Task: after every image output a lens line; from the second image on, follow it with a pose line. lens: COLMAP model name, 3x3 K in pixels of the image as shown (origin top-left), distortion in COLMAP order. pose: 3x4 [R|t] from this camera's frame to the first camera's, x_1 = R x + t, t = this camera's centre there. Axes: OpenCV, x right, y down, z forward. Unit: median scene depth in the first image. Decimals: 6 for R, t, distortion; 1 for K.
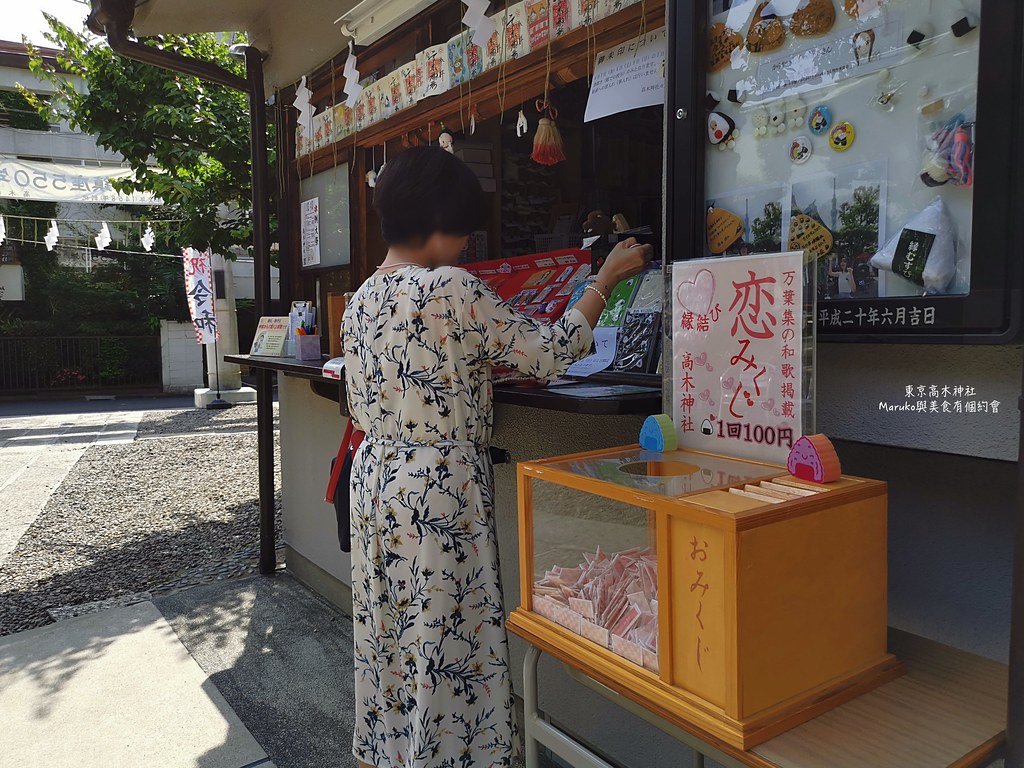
lens RADIAL K [[817.0, 0, 511.0], [0, 817.0, 386.0], [0, 0, 1]] dist [0.045695, -0.040188]
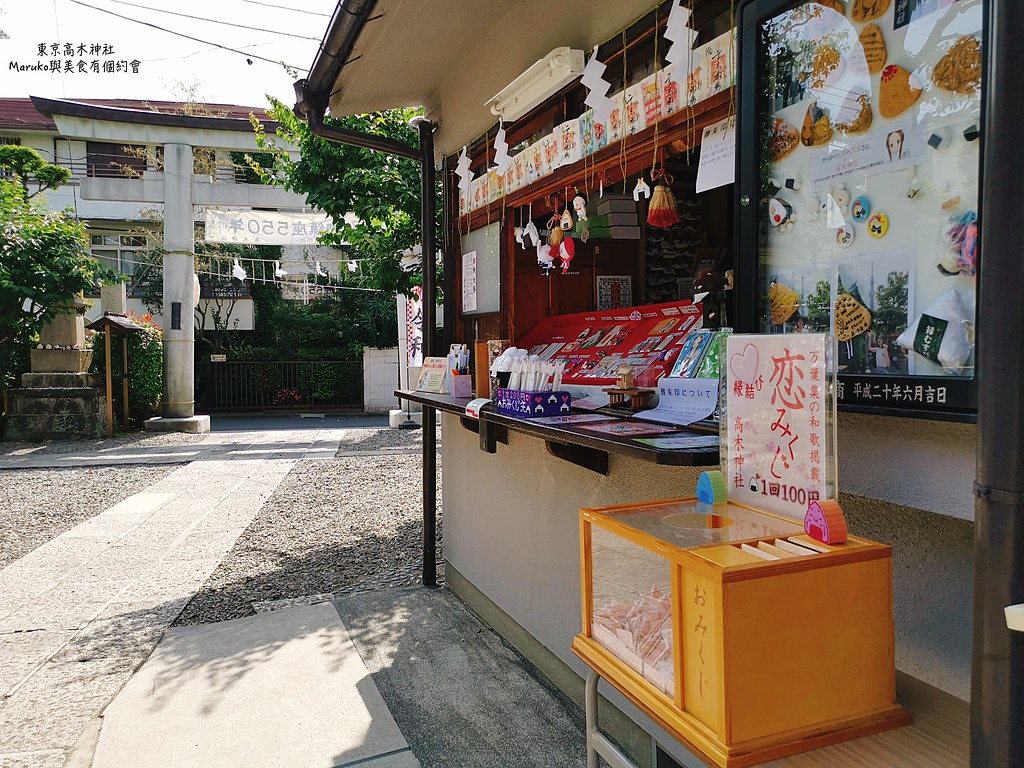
lens RADIAL K [[817.0, 0, 516.8], [0, 817.0, 381.5], [0, 0, 1]] dist [0.045695, -0.040188]
pose [[0.973340, 0.011846, -0.229062, 0.104911], [-0.018124, 0.999515, -0.025320, -0.032539], [0.228651, 0.028797, 0.973082, -0.095478]]
